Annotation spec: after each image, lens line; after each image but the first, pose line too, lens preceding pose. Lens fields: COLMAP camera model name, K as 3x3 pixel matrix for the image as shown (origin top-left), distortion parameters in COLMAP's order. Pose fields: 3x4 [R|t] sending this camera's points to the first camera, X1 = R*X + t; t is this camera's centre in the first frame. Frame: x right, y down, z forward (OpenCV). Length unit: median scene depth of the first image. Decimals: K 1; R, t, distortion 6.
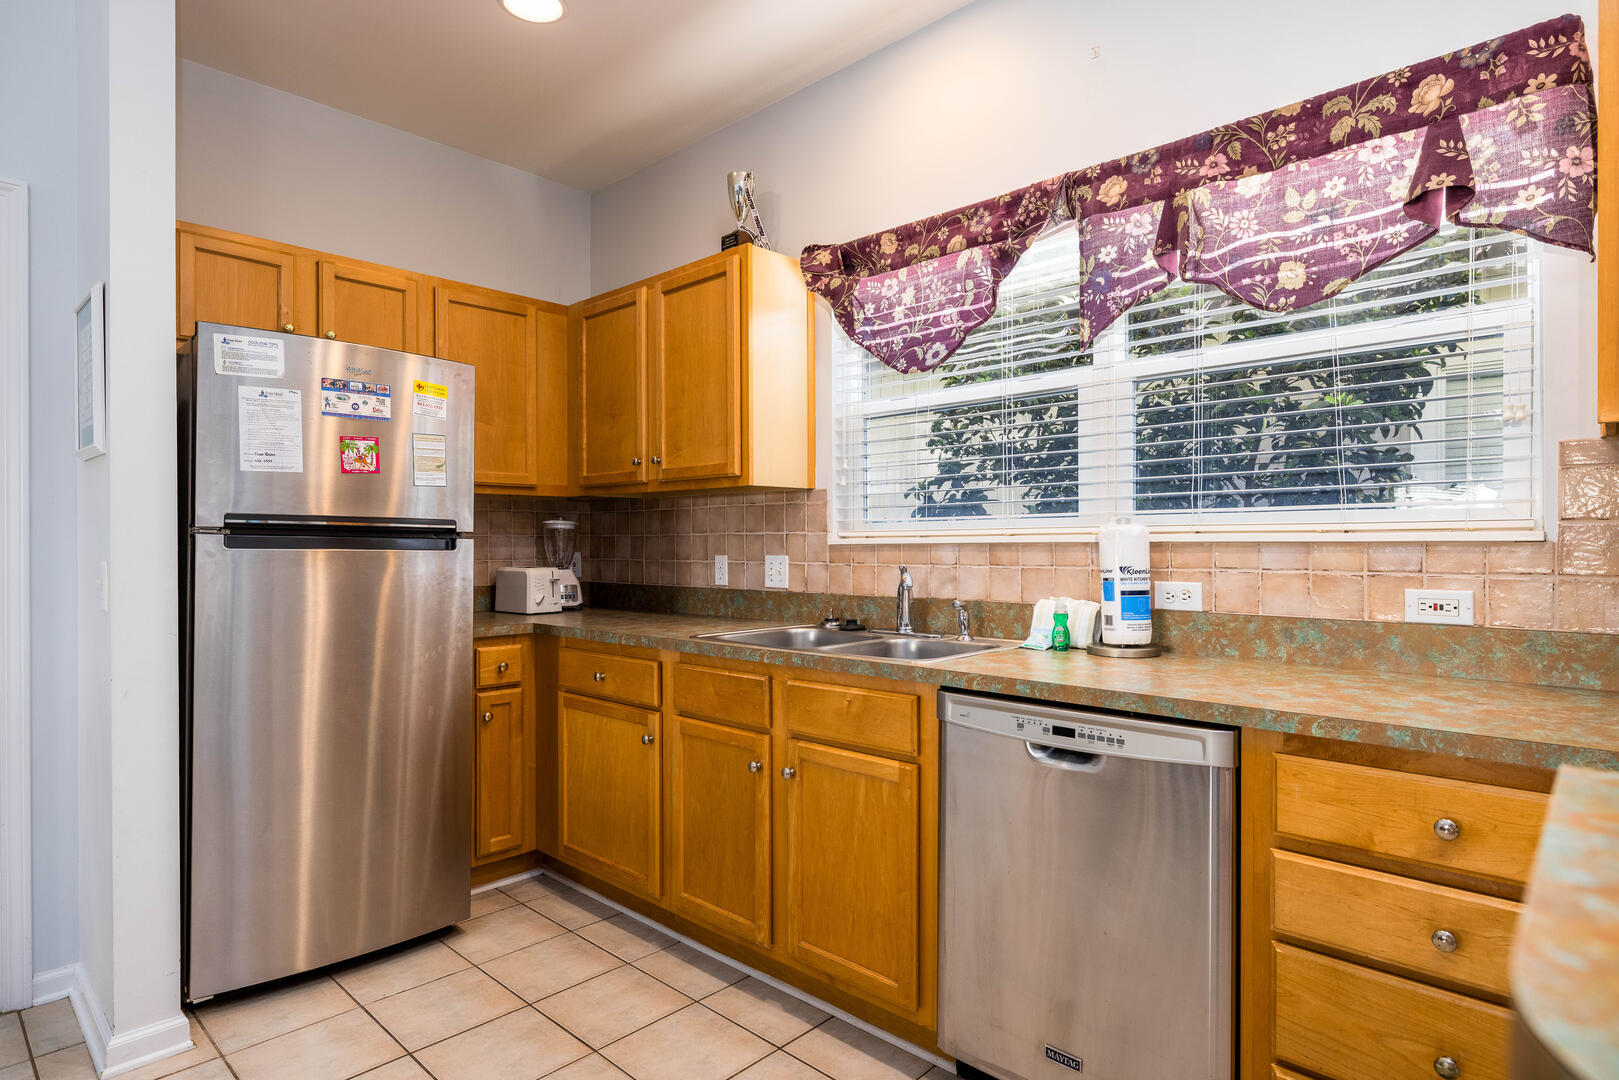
lens RADIAL K [[880.0, 0, 800.1], [0, 880.0, 543.4], [0, 0, 1]] dist [-0.002519, 0.000634]
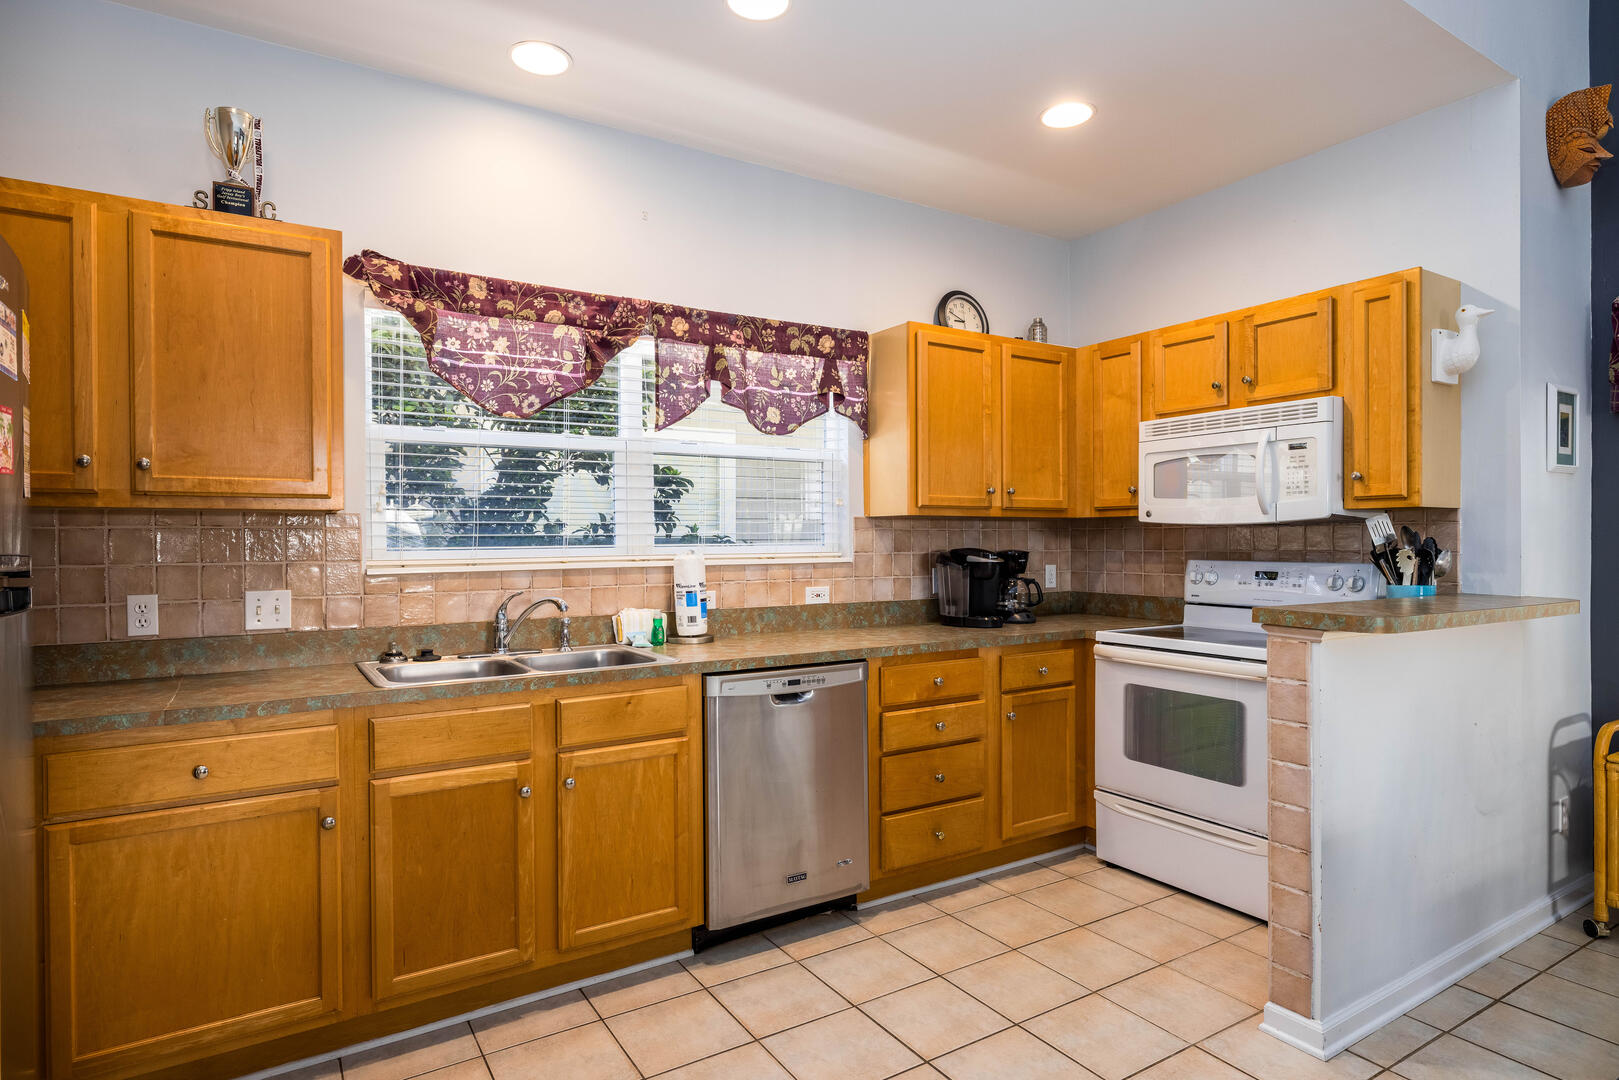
lens RADIAL K [[880.0, 0, 803.6], [0, 880.0, 544.1], [0, 0, 1]] dist [-0.002519, 0.000634]
pose [[0.242839, 0.000312, 0.970067, -1.040677], [0.008258, 0.999963, -0.002389, -0.034537], [-0.970031, 0.008591, 0.242828, 0.457073]]
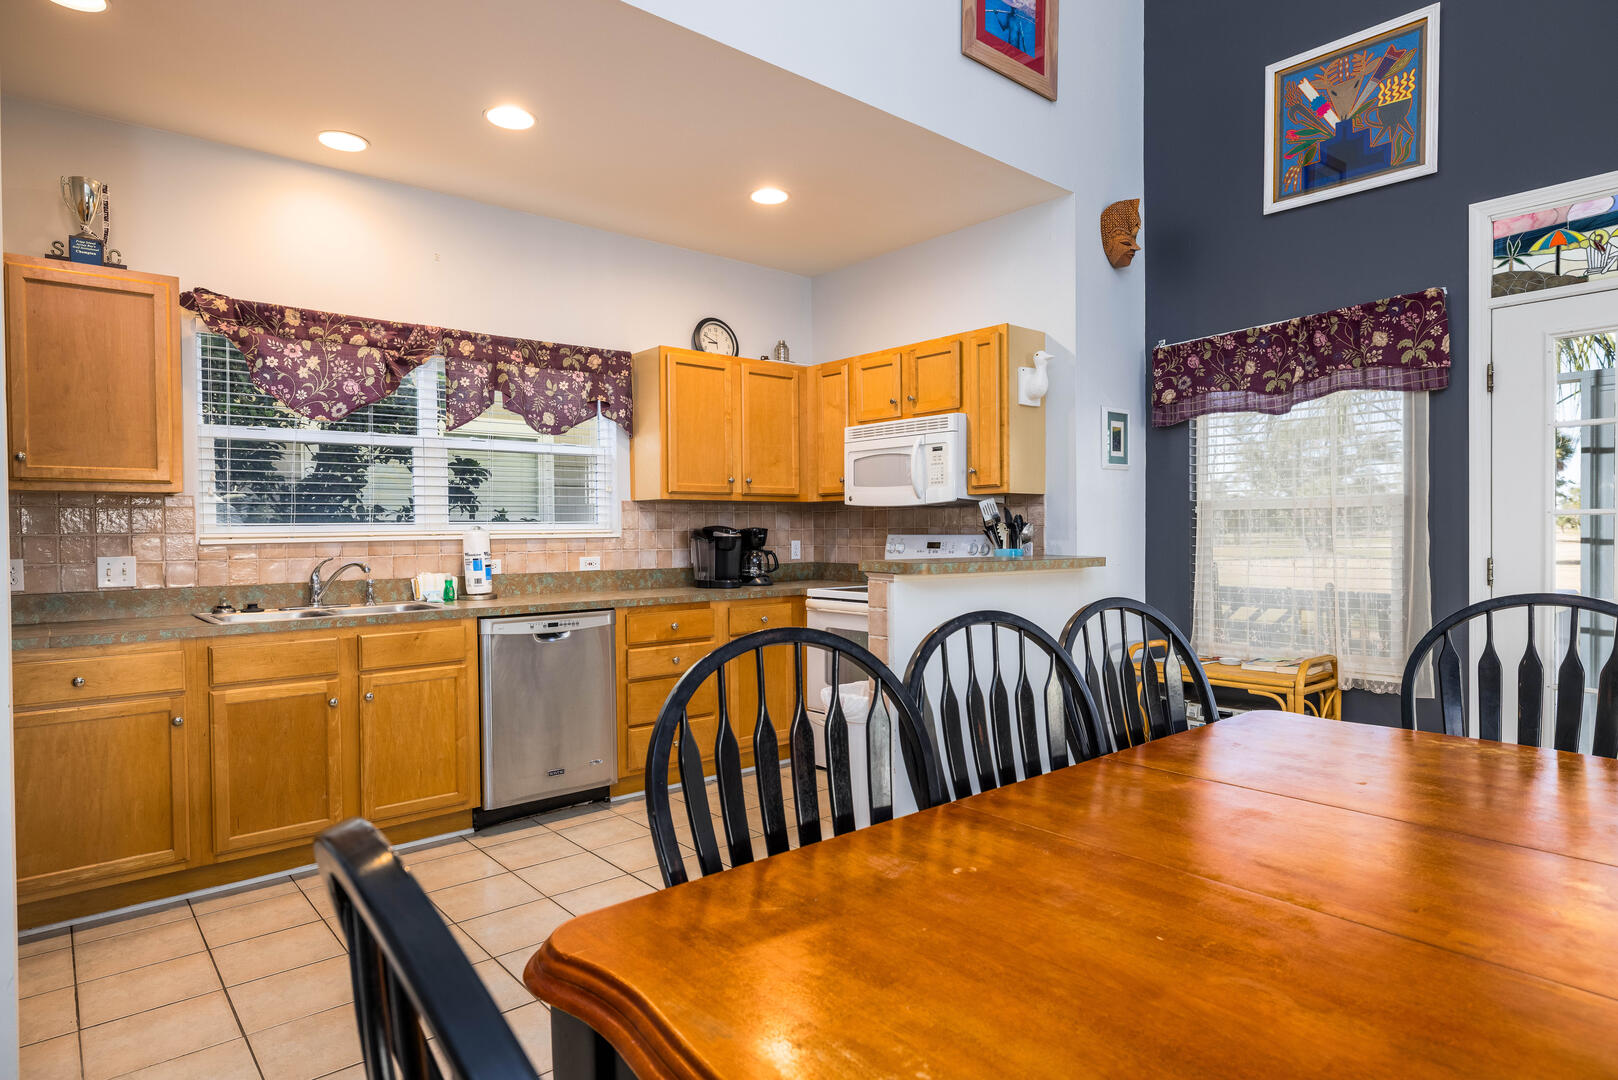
lens RADIAL K [[904.4, 0, 802.9], [0, 904.4, 545.4], [0, 0, 1]] dist [0.000077, -0.002416]
pose [[0.096006, -0.011993, 0.995308, -1.496043], [0.012756, 0.999860, 0.010818, -0.000527], [-0.995299, 0.011658, 0.096146, 0.126875]]
